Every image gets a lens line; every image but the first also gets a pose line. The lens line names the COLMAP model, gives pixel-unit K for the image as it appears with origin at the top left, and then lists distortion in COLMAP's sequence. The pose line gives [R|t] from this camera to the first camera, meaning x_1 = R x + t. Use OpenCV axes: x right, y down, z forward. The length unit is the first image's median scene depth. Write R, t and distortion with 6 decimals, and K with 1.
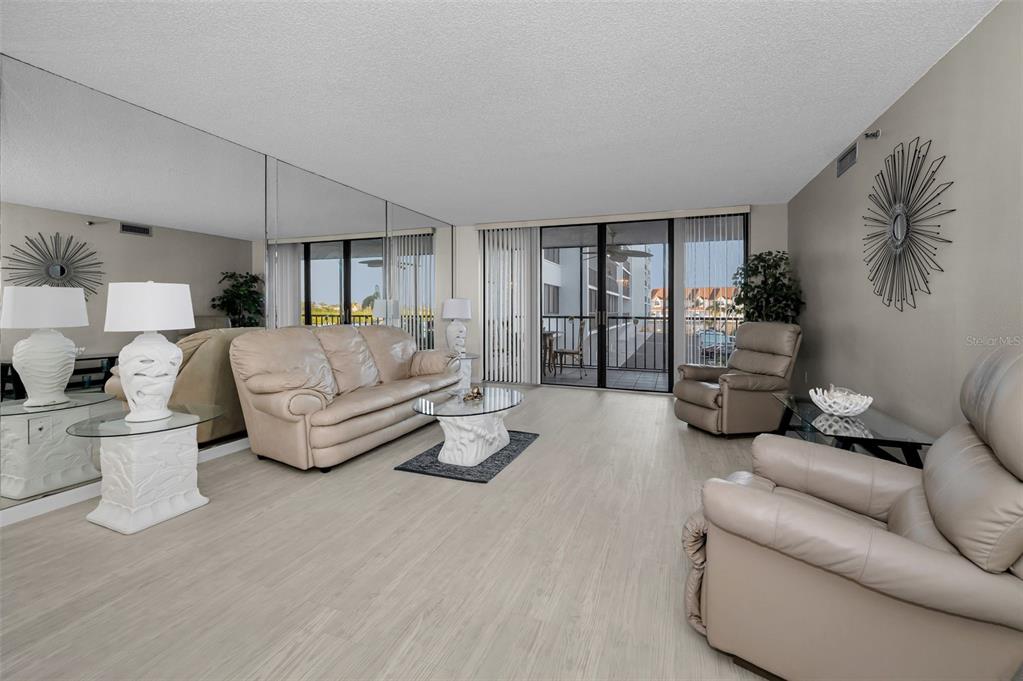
lens RADIAL K [[422.3, 0, 517.5], [0, 422.3, 312.2], [0, 0, 1]] dist [-0.000108, 0.000170]
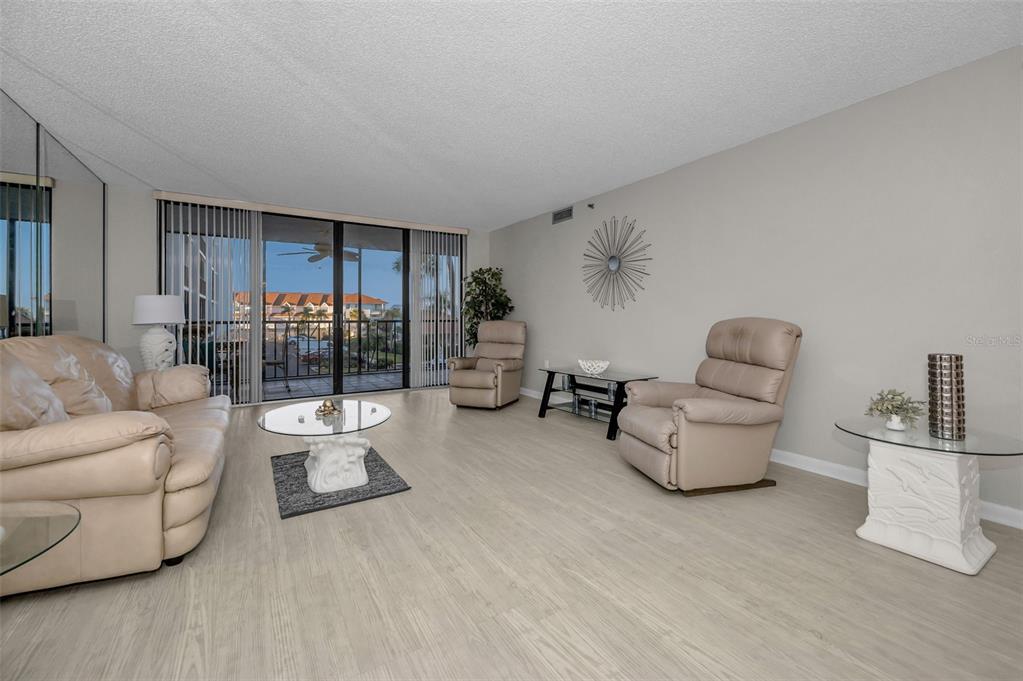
lens RADIAL K [[422.3, 0, 517.5], [0, 422.3, 312.2], [0, 0, 1]] dist [-0.000108, 0.000170]
pose [[0.607759, 0.002528, 0.794117, -0.649868], [0.008819, 0.999912, -0.009933, 0.015560], [-0.794072, 0.013040, 0.607683, 0.209768]]
